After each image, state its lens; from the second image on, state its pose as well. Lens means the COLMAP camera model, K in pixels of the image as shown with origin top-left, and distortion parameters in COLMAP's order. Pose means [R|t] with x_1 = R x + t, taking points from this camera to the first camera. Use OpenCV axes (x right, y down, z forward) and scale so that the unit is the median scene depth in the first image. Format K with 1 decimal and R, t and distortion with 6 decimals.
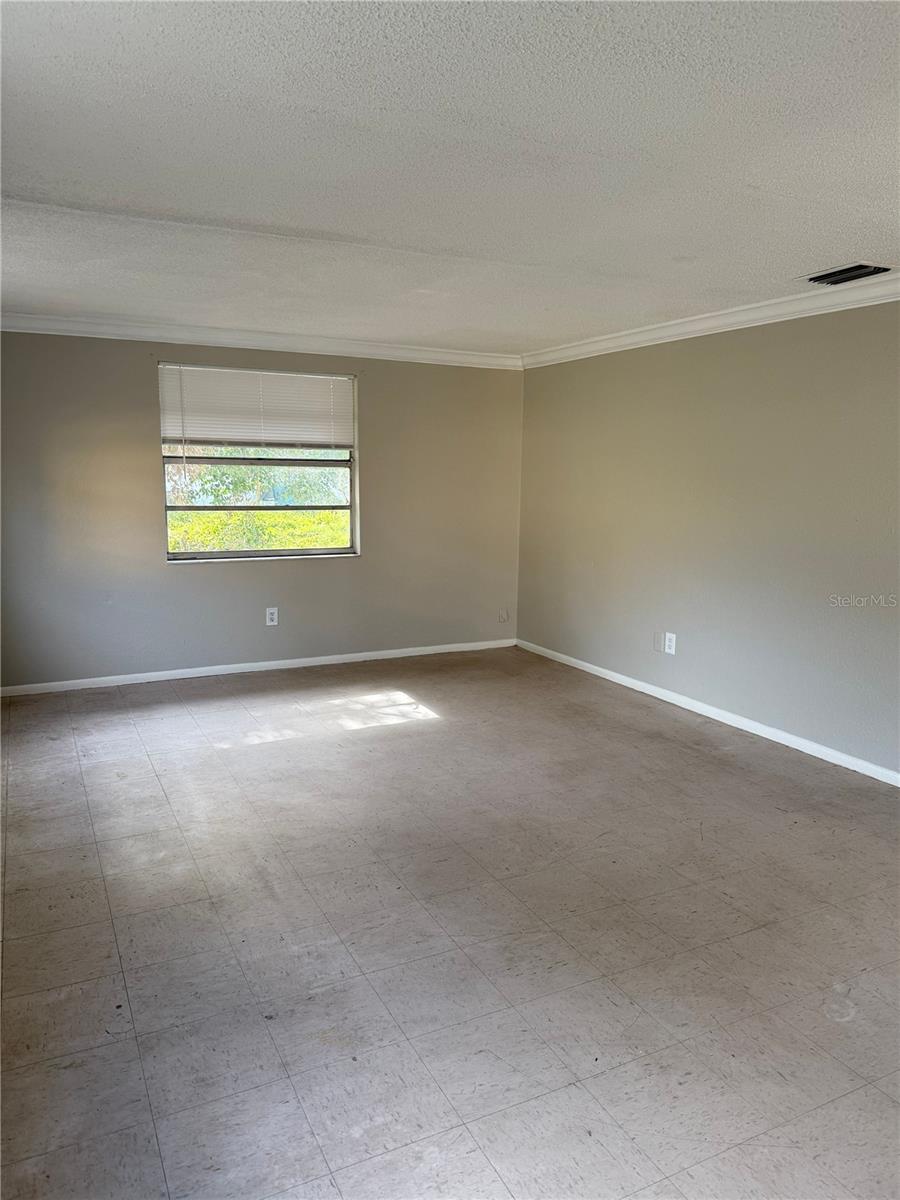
lens RADIAL K [[842.1, 0, 445.8], [0, 842.1, 610.0], [0, 0, 1]] dist [0.116159, -0.165657]
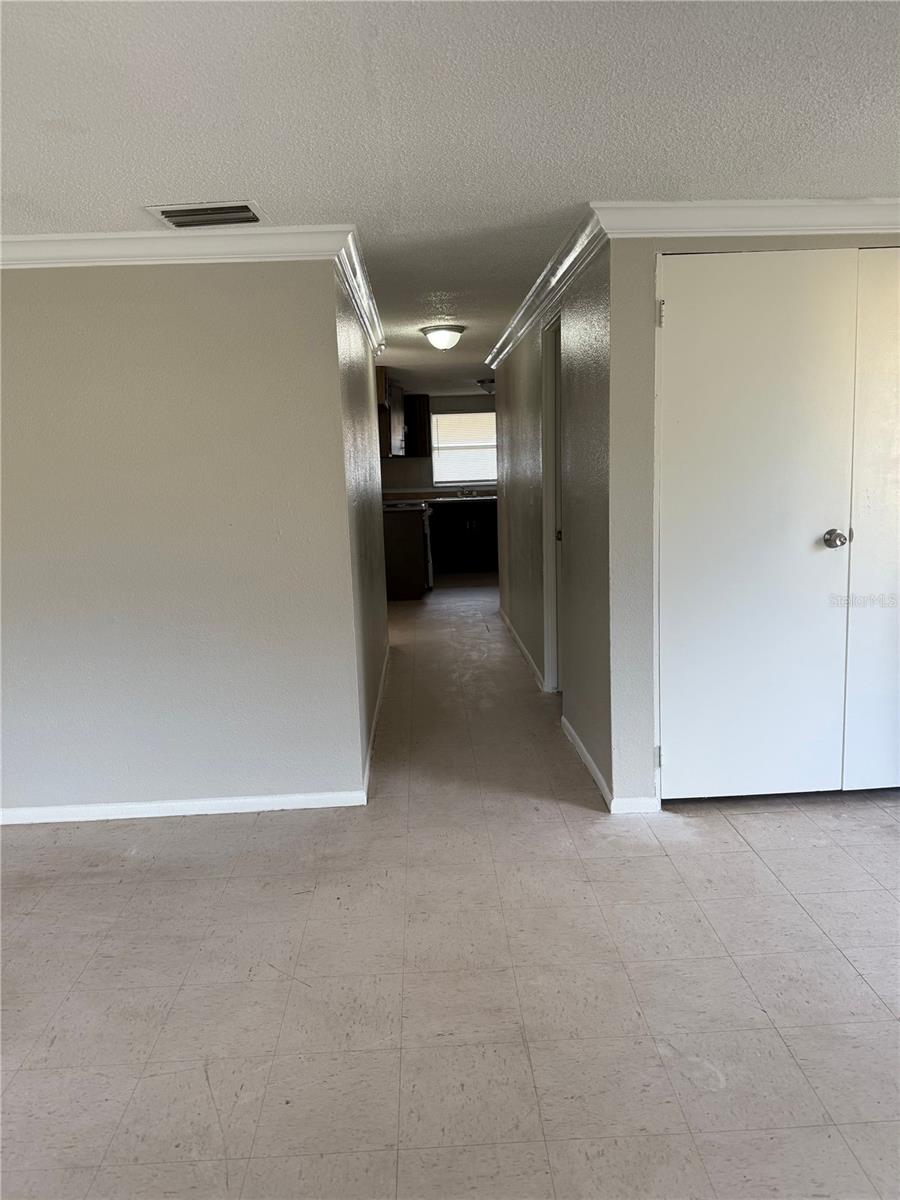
lens RADIAL K [[842.1, 0, 445.8], [0, 842.1, 610.0], [0, 0, 1]] dist [0.116159, -0.165657]
pose [[0.415927, -0.183067, 0.890781, -0.154890], [0.190062, 0.975396, 0.111712, -0.062963], [-0.889315, 0.122840, 0.440487, 0.372512]]
